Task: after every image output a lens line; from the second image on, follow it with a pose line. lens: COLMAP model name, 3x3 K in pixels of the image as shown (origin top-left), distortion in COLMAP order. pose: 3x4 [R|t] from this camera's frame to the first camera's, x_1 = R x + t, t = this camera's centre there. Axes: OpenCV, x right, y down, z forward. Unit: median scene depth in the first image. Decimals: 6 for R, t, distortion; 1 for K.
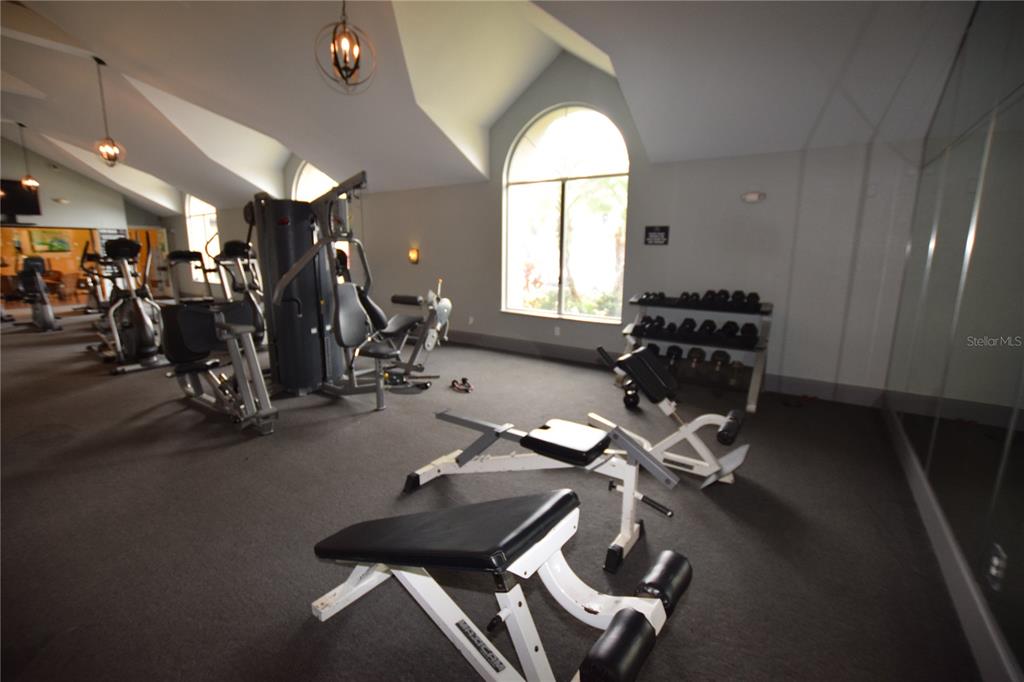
lens RADIAL K [[451.8, 0, 518.8], [0, 451.8, 340.0], [0, 0, 1]] dist [-0.028468, 0.003029]
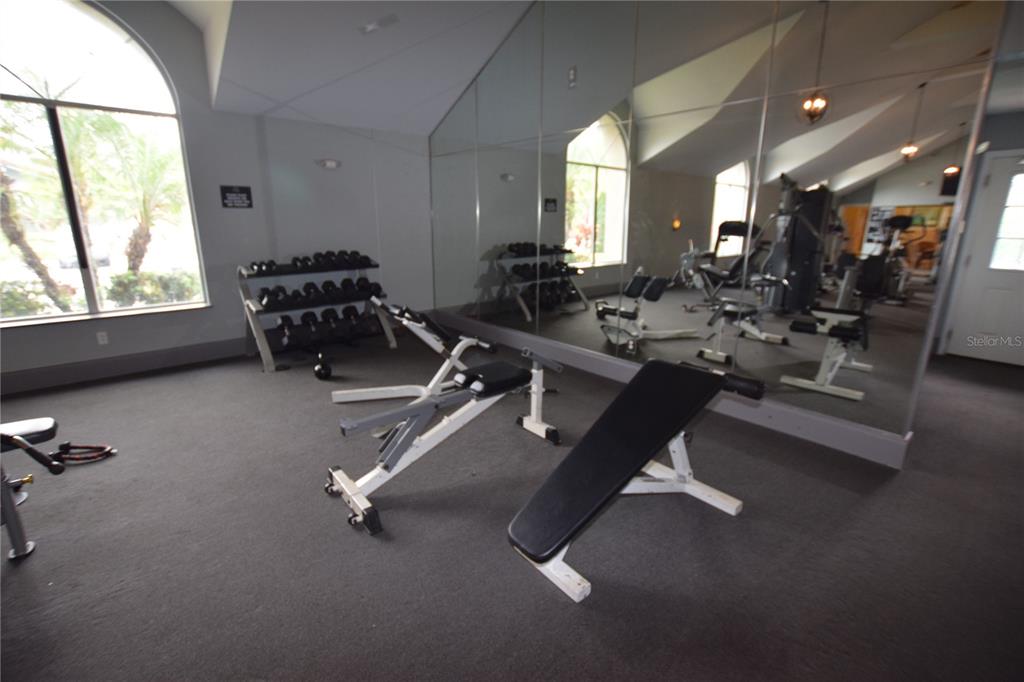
lens RADIAL K [[451.8, 0, 508.6], [0, 451.8, 336.5], [0, 0, 1]] dist [-0.028468, 0.003029]
pose [[0.262738, -0.254580, 0.930676, -0.463879], [0.185808, 0.959859, 0.210108, -0.059405], [-0.946807, 0.117724, 0.299494, 0.288121]]
